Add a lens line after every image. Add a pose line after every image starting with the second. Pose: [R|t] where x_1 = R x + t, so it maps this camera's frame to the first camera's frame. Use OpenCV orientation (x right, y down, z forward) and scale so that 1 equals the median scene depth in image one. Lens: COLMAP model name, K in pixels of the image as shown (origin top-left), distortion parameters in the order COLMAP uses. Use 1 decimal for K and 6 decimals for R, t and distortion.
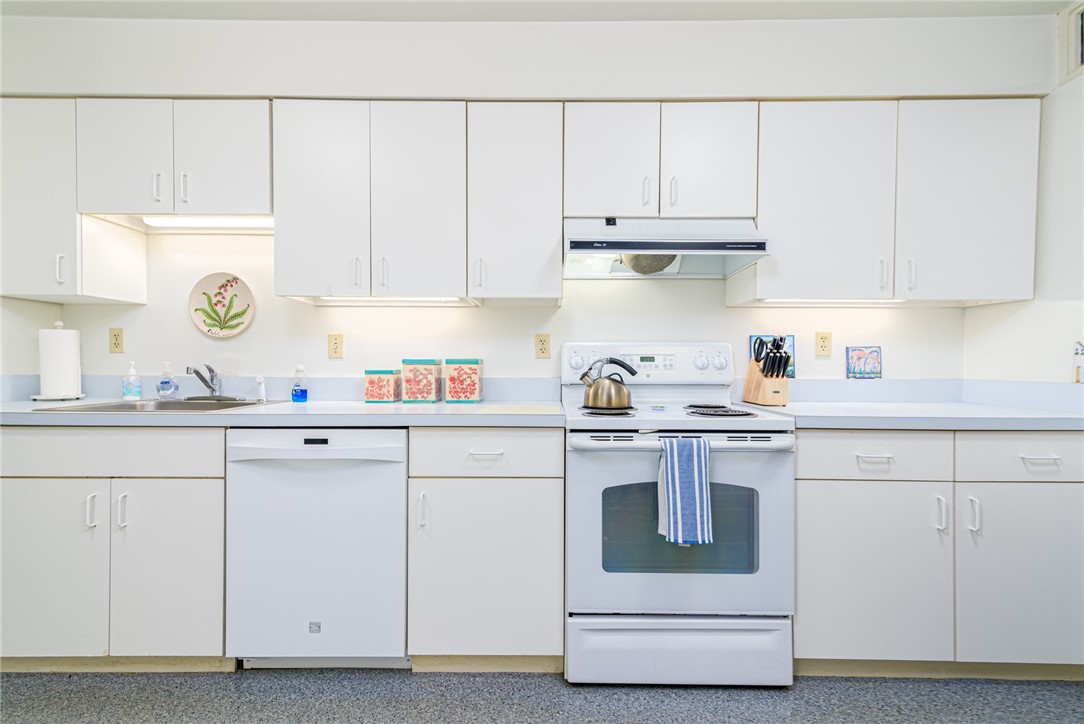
lens RADIAL K [[506.8, 0, 545.7], [0, 506.8, 362.8], [0, 0, 1]] dist [0.021141, -0.000114]
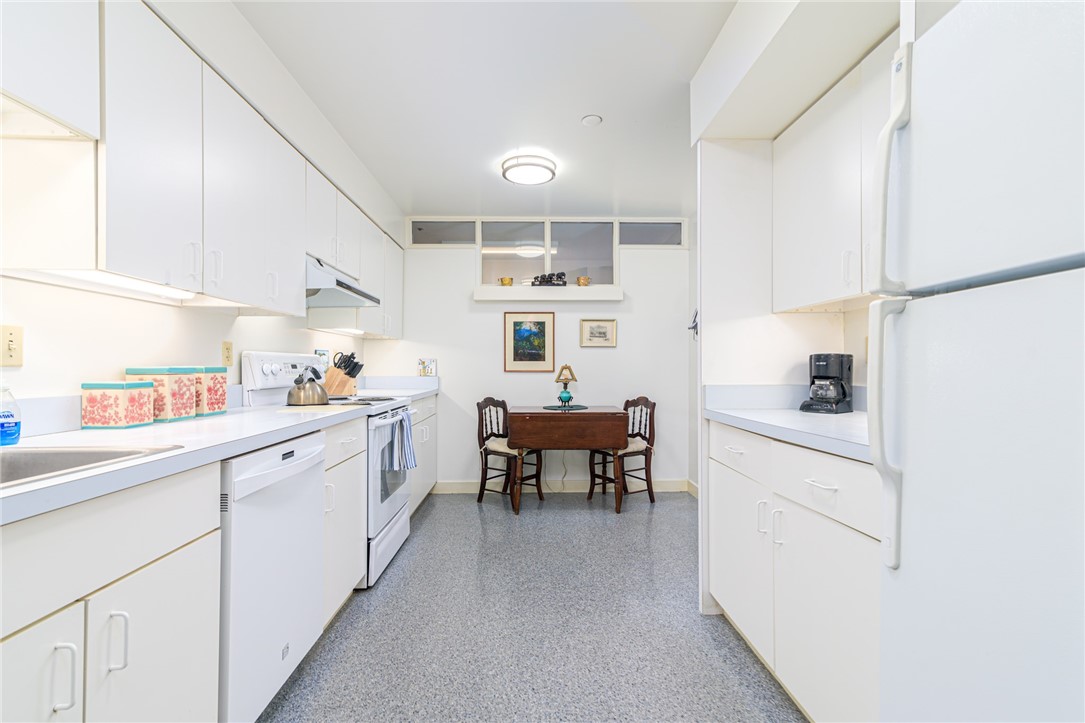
lens RADIAL K [[507.2, 0, 546.2], [0, 507.2, 362.3], [0, 0, 1]] dist [0.021141, -0.000114]
pose [[-0.060888, 0.004758, 0.998133, -1.126538], [0.003449, 0.999984, -0.004556, -0.010139], [-0.998139, 0.003165, -0.060904, 0.455837]]
